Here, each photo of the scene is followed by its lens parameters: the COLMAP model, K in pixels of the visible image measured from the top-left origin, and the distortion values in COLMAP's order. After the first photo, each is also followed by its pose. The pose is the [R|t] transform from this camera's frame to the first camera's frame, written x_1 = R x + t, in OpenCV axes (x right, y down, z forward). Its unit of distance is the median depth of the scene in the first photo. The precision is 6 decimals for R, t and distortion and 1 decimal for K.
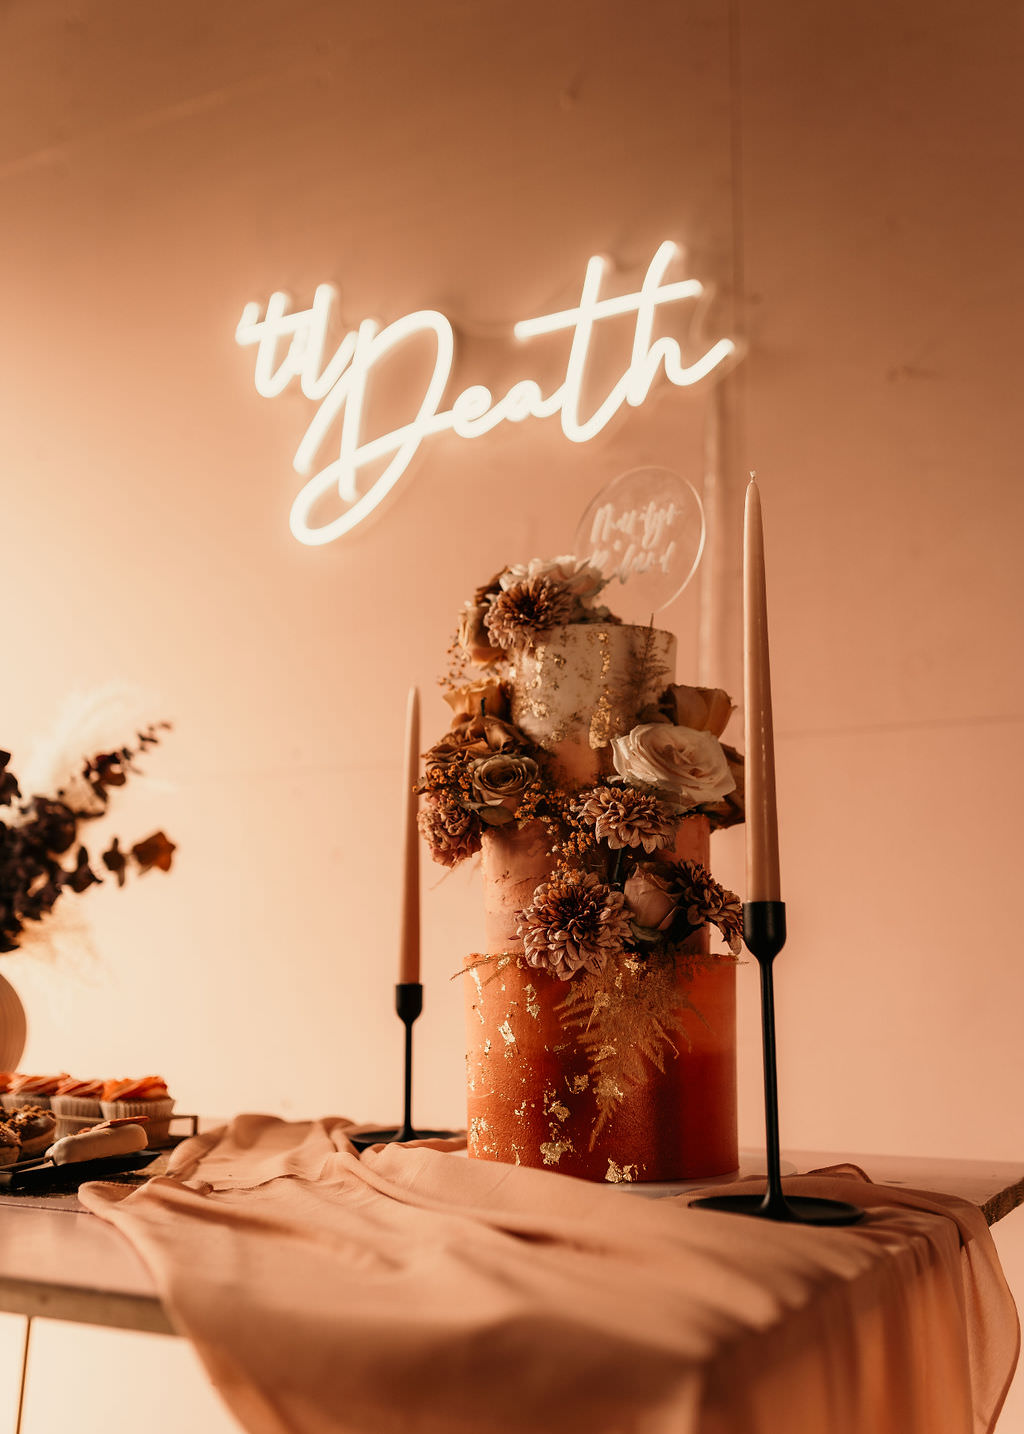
lens RADIAL K [[1483.5, 0, 511.0], [0, 1483.5, 760.9], [0, 0, 1]] dist [0.001302, 0.039884]
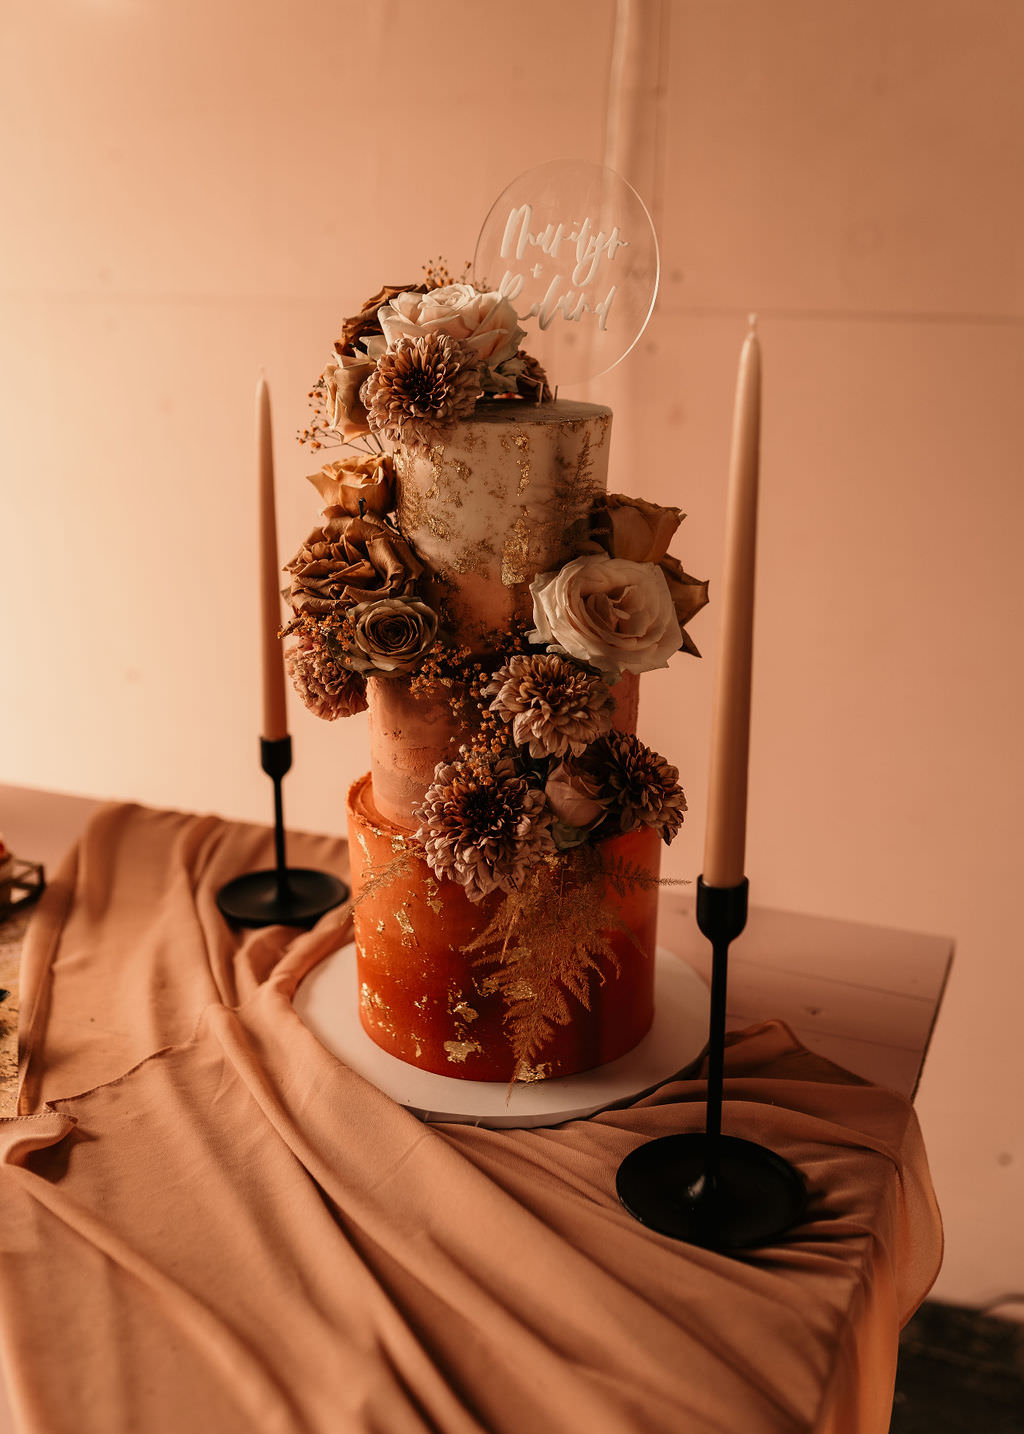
lens RADIAL K [[1483.5, 0, 511.0], [0, 1483.5, 760.9], [0, 0, 1]] dist [0.001302, 0.039884]
pose [[0.994372, -0.028513, 0.102034, -0.025341], [-0.019894, 0.895718, 0.444178, -0.276475], [-0.104058, -0.443708, 0.890109, 0.255458]]
